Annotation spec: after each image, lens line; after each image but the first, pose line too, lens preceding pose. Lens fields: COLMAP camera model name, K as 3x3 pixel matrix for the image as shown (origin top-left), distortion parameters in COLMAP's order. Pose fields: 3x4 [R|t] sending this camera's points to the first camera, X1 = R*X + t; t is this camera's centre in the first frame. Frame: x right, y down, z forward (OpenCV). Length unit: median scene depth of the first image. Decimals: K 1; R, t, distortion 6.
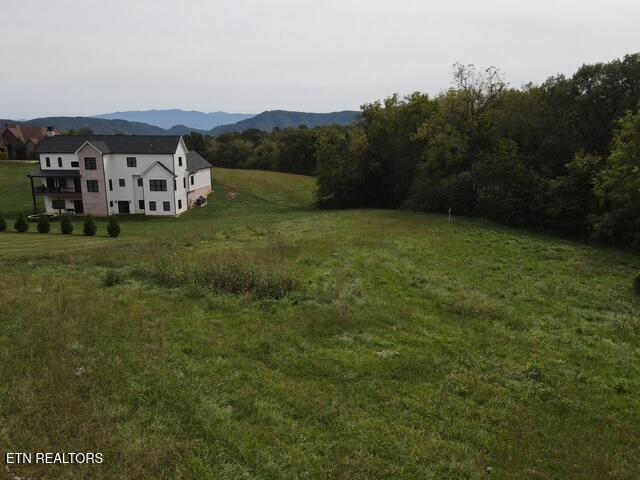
lens RADIAL K [[470.6, 0, 319.0], [0, 470.6, 239.2], [0, 0, 1]] dist [-0.002887, 0.027612]
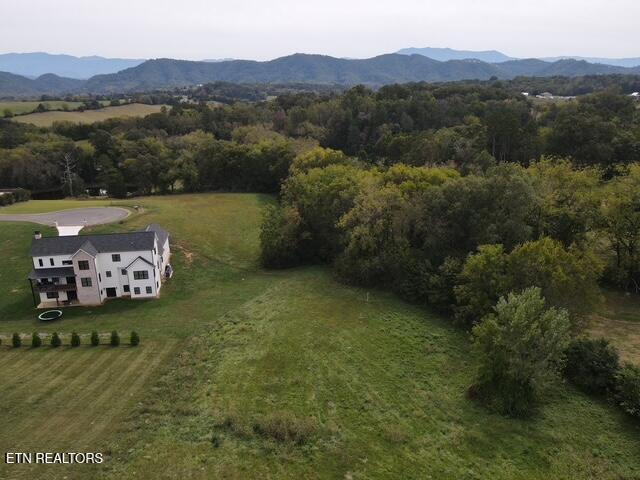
lens RADIAL K [[470.6, 0, 319.0], [0, 470.6, 239.2], [0, 0, 1]] dist [-0.002887, 0.027612]
pose [[0.976812, -0.070789, 0.202059, -0.127890], [0.049641, 0.992924, 0.107880, -0.326641], [-0.208266, -0.095348, 0.973414, -0.313600]]
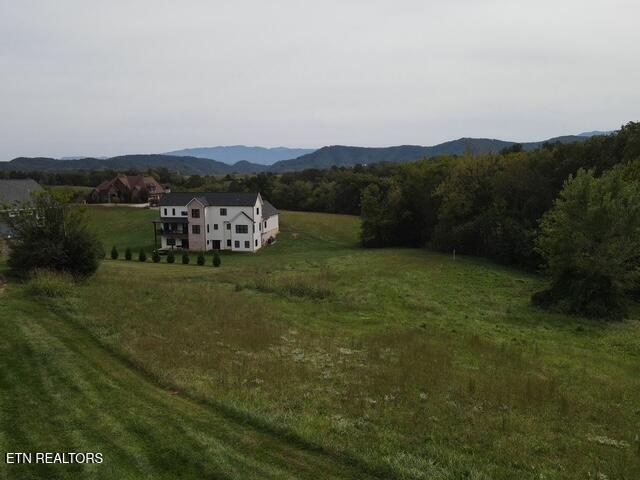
lens RADIAL K [[470.6, 0, 319.0], [0, 470.6, 239.2], [0, 0, 1]] dist [-0.002887, 0.027612]
pose [[0.992520, 0.011368, -0.121553, 0.045473], [-0.019801, 0.997462, -0.068399, 0.003265], [0.120467, 0.070294, 0.990225, -0.322406]]
